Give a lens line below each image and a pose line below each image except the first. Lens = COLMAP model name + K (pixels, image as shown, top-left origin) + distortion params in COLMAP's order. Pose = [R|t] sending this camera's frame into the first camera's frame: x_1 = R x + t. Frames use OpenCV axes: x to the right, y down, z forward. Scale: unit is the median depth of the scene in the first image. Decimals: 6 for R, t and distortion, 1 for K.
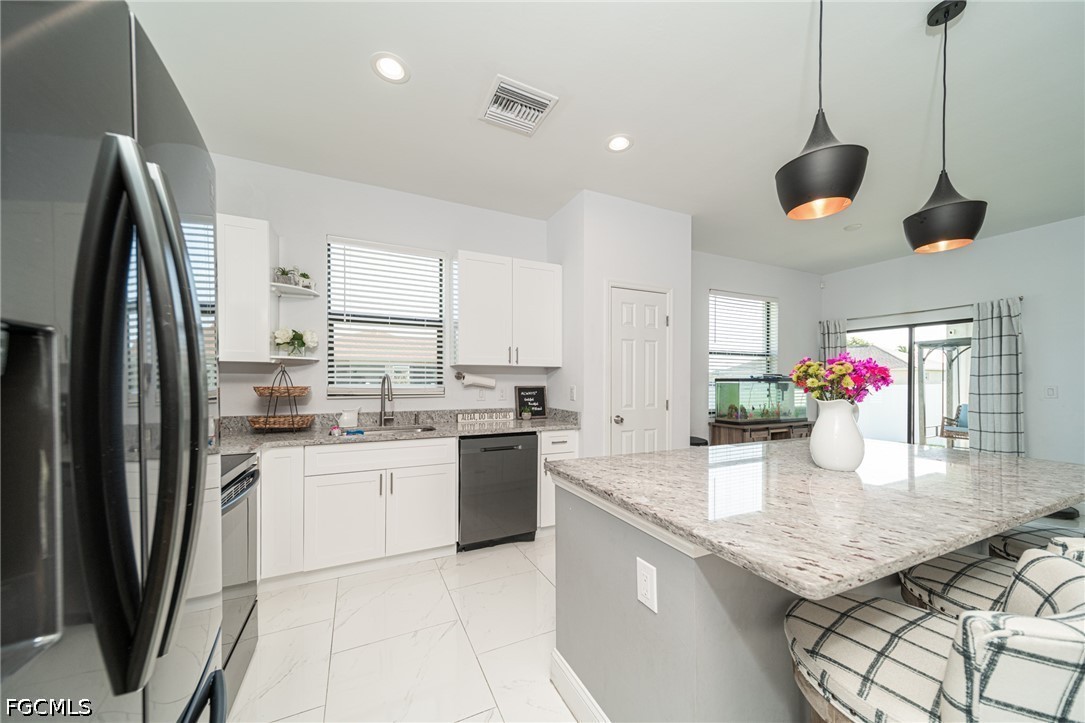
lens RADIAL K [[384.0, 0, 549.7], [0, 384.0, 382.7], [0, 0, 1]] dist [0.008425, -0.000073]
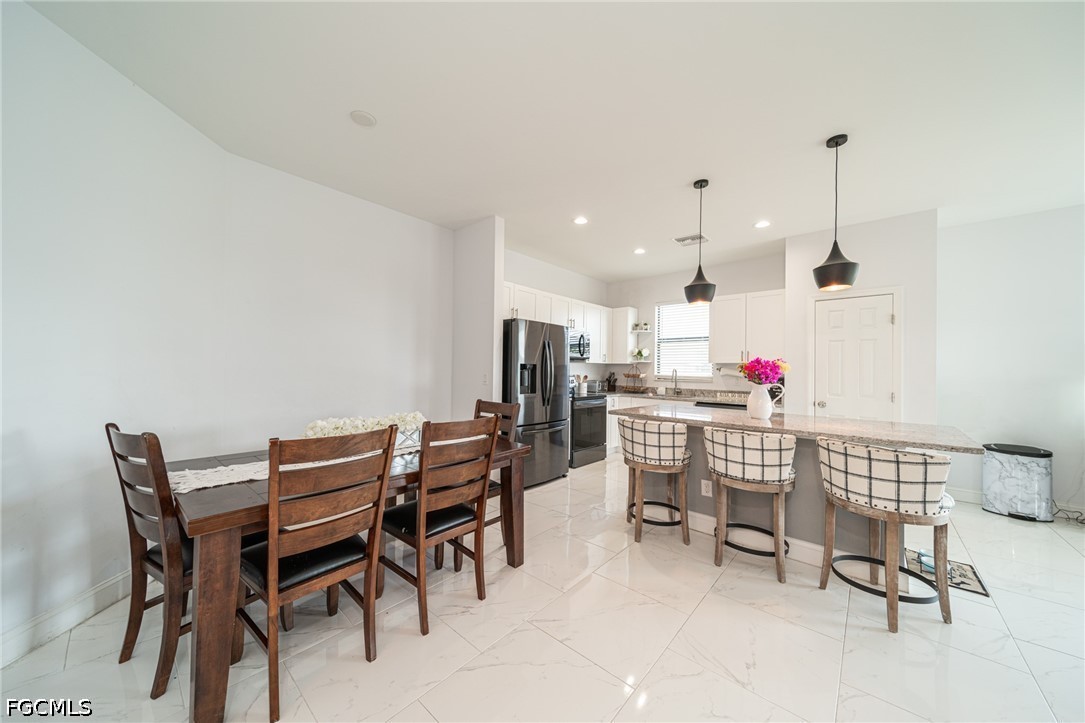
lens RADIAL K [[376.5, 0, 539.7], [0, 376.5, 365.5], [0, 0, 1]] dist [0.008229, -0.000187]
pose [[0.377369, -0.003377, -0.926057, 1.006008], [-0.018274, 0.999771, -0.011092, -0.002950], [0.925883, 0.021109, 0.377221, -0.339755]]
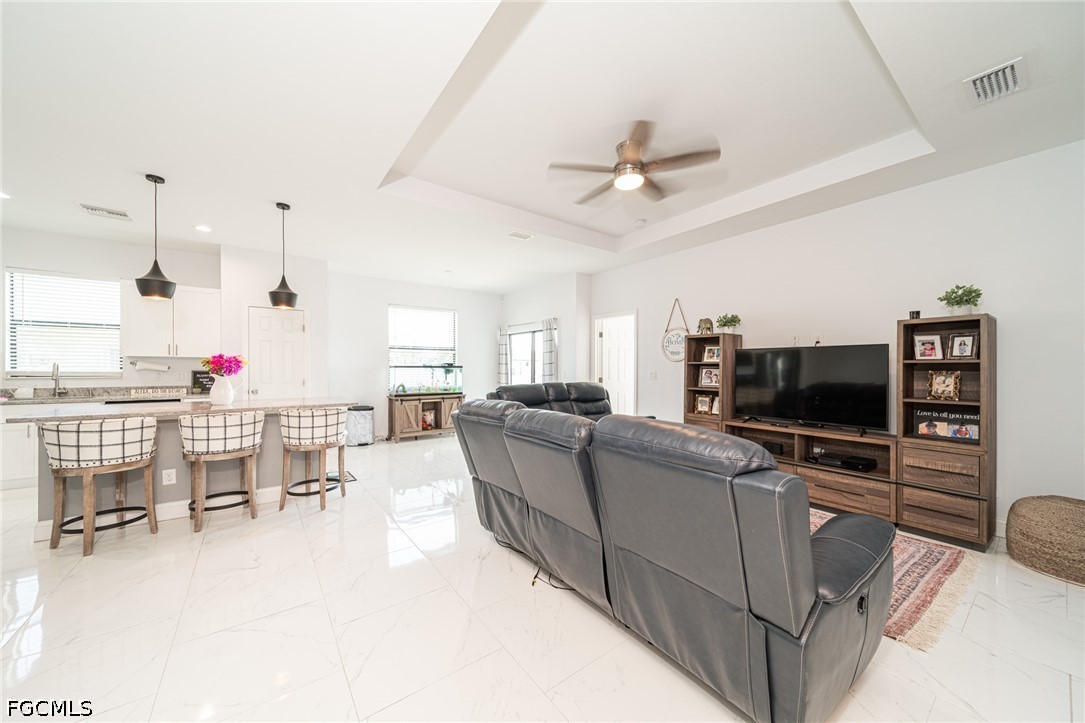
lens RADIAL K [[376.5, 0, 539.7], [0, 376.5, 365.5], [0, 0, 1]] dist [0.008229, -0.000187]
pose [[0.984287, 0.003904, 0.176533, 1.067796], [-0.002610, 0.999968, -0.007563, -0.002603], [-0.176557, 0.006984, 0.984266, -0.725855]]
